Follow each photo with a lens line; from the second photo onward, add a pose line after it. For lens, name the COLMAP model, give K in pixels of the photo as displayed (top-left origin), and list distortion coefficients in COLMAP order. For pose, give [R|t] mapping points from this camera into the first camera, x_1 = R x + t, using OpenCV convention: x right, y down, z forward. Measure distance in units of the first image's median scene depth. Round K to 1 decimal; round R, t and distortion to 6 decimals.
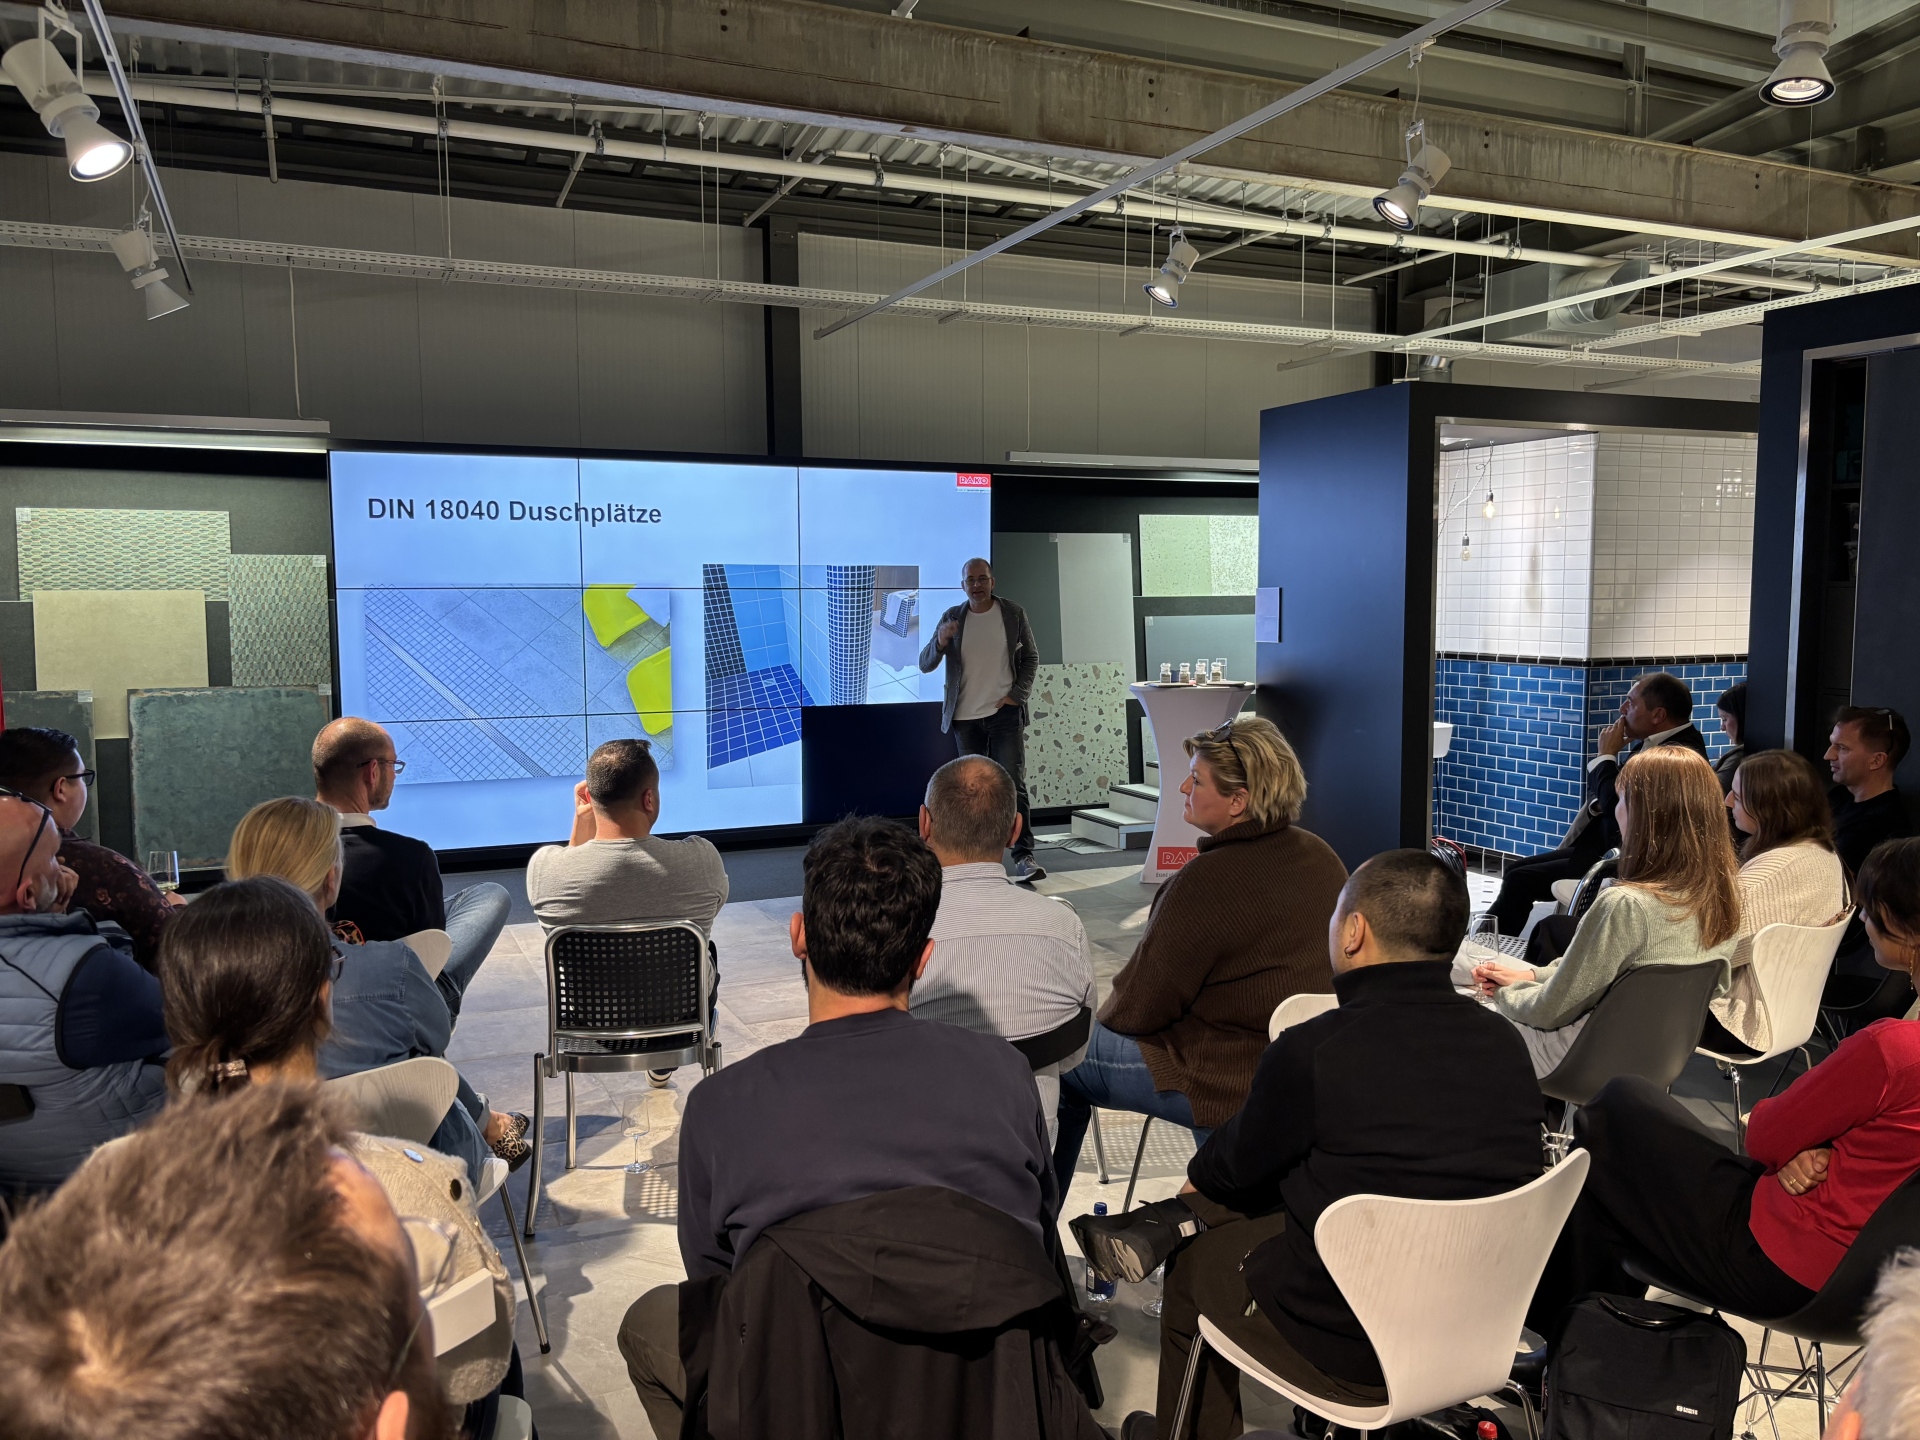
lens RADIAL K [[1484.2, 0, 963.8], [0, 1484.2, 721.2], [0, 0, 1]] dist [0.036497, -0.063420]
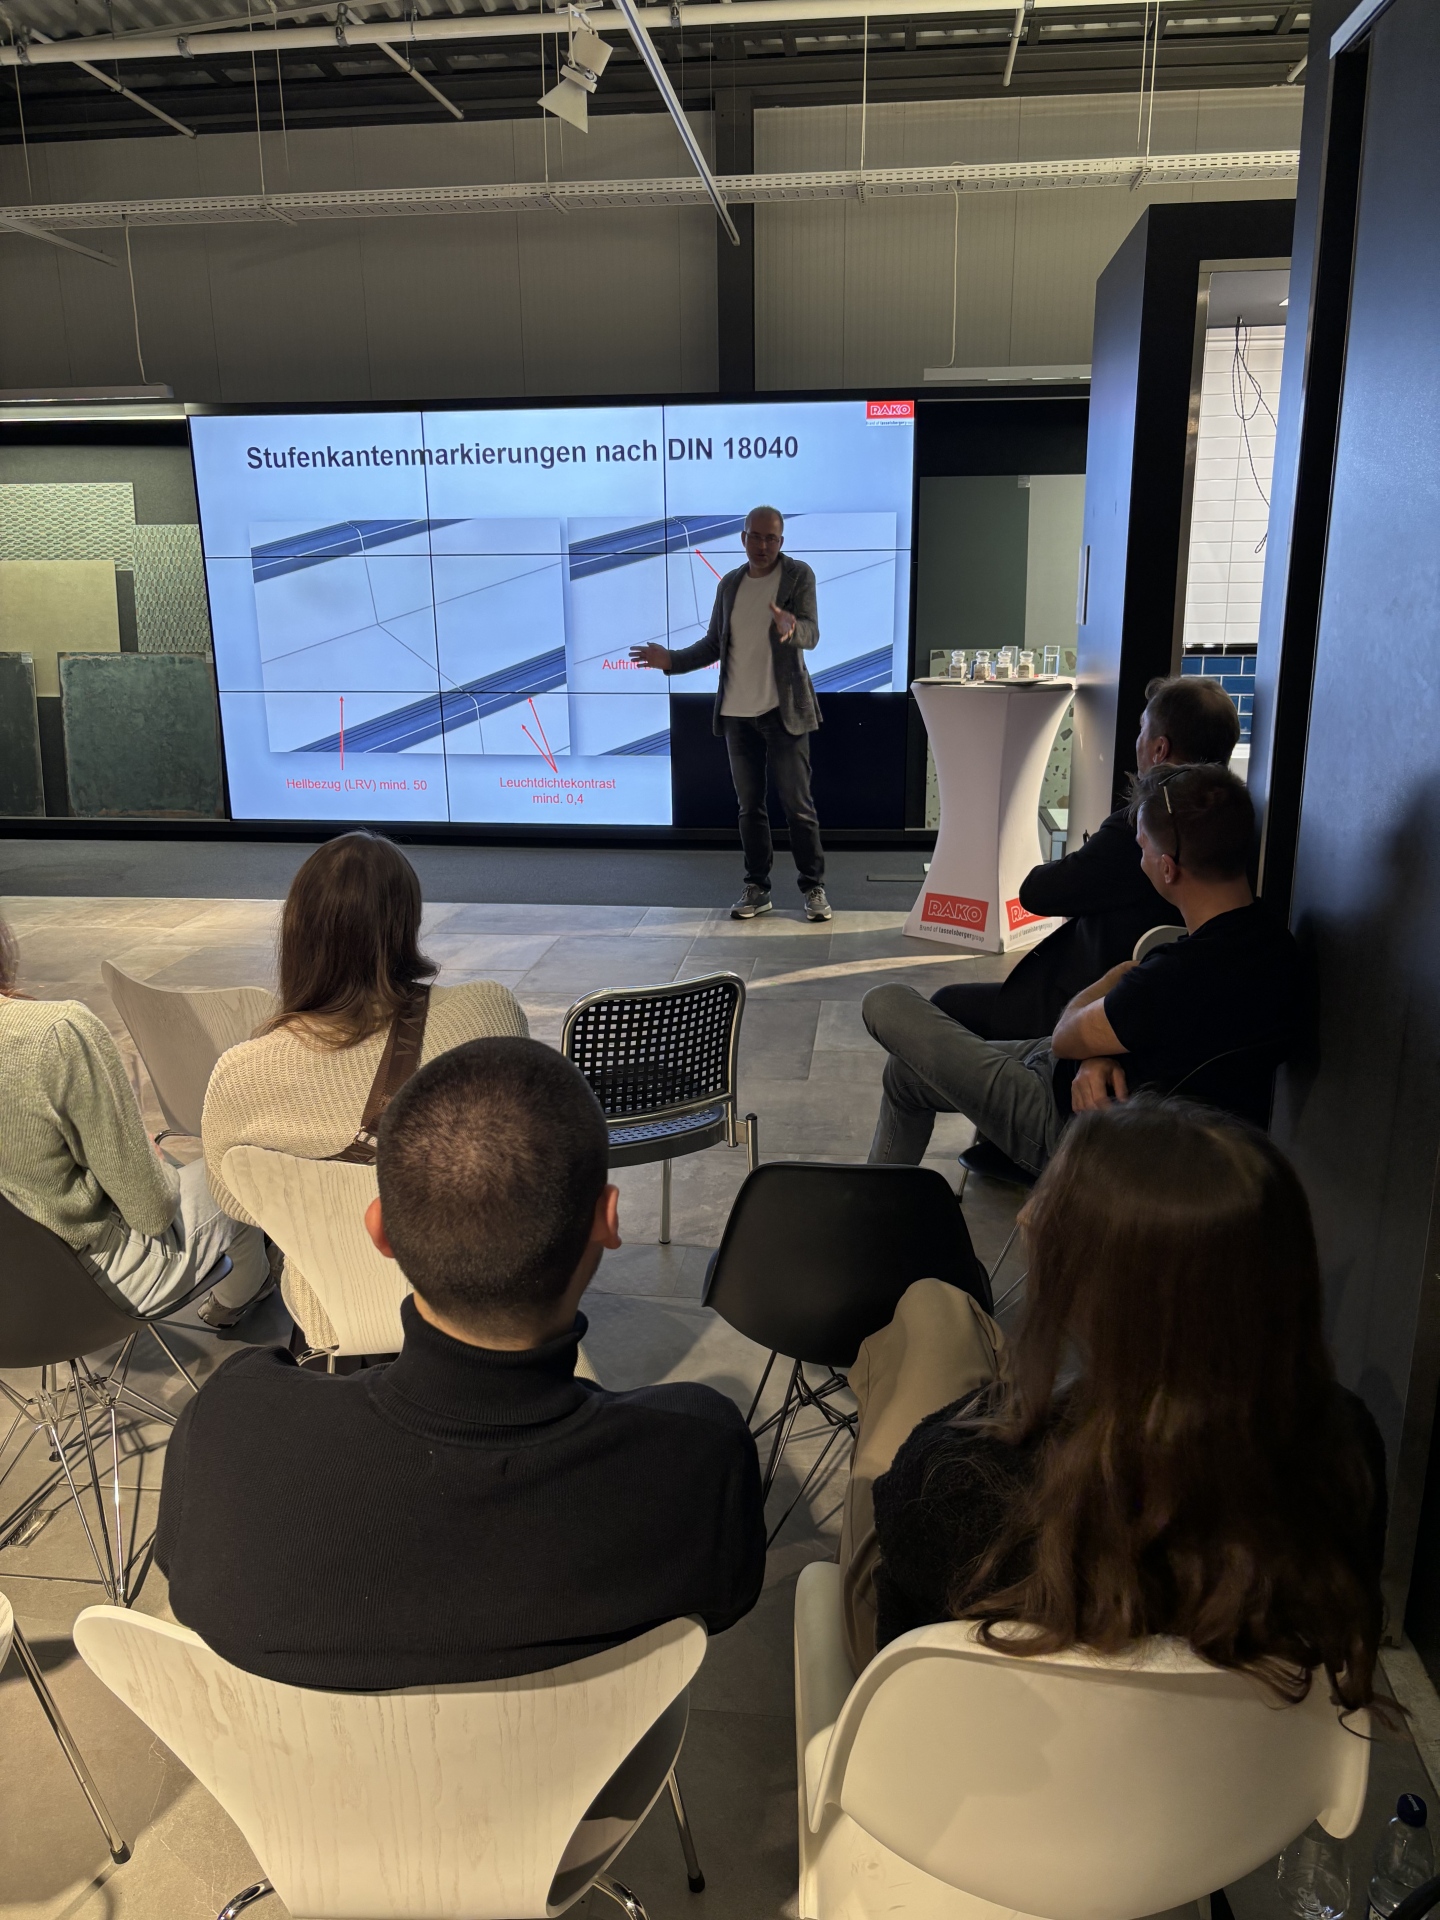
lens RADIAL K [[1484.2, 0, 709.4], [0, 1484.2, 964.5], [0, 0, 1]] dist [0.036497, -0.063420]
pose [[0.868115, 0.130221, -0.478977, 0.413748], [-0.029973, 0.976965, 0.211286, -0.042703], [0.495457, -0.169064, 0.852021, 0.247014]]
